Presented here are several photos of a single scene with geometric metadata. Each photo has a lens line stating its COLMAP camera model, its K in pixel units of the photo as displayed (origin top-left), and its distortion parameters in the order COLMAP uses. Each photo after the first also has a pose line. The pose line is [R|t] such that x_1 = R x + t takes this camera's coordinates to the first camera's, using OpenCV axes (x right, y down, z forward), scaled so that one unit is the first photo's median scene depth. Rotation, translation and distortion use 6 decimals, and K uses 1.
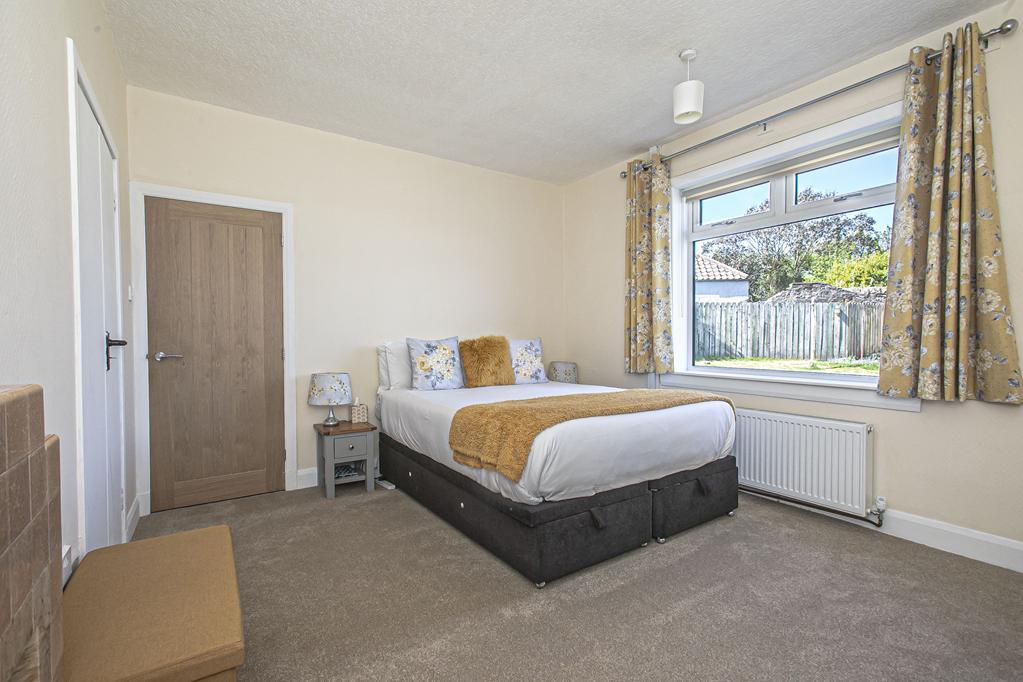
lens RADIAL K [[463.2, 0, 508.3], [0, 463.2, 332.6], [0, 0, 1]] dist [0.019820, 0.000192]
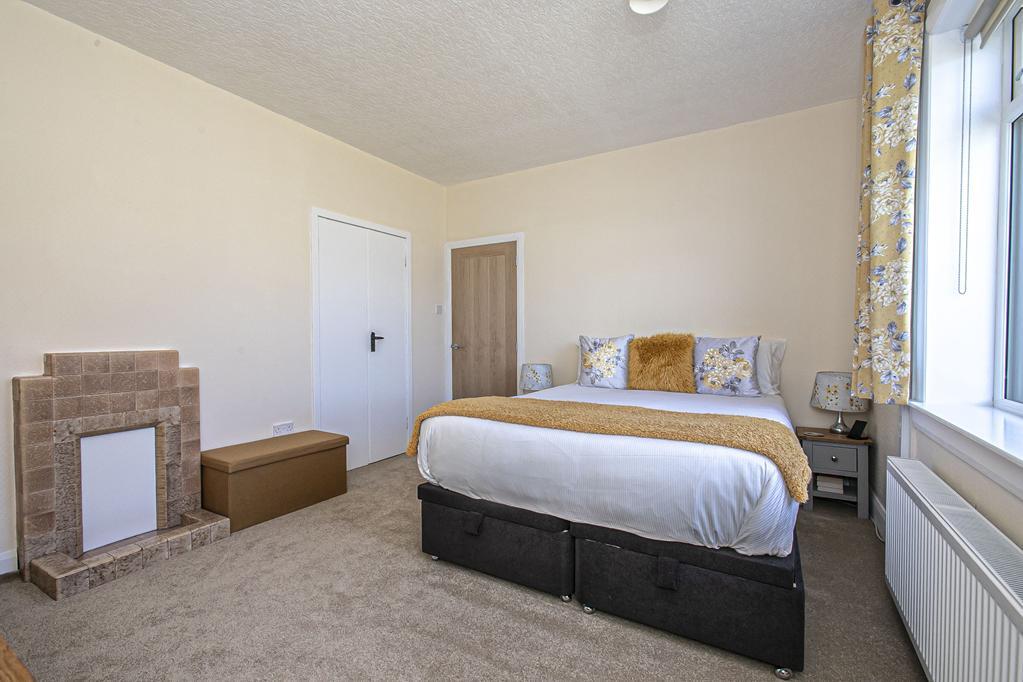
lens RADIAL K [[449.8, 0, 506.1], [0, 449.8, 343.8], [0, 0, 1]] dist [0.000169, 0.001188]
pose [[0.437562, 0.020679, -0.898951, 0.629643], [0.011533, 0.999524, 0.028607, -0.001044], [0.899114, -0.022885, 0.437115, 0.393978]]
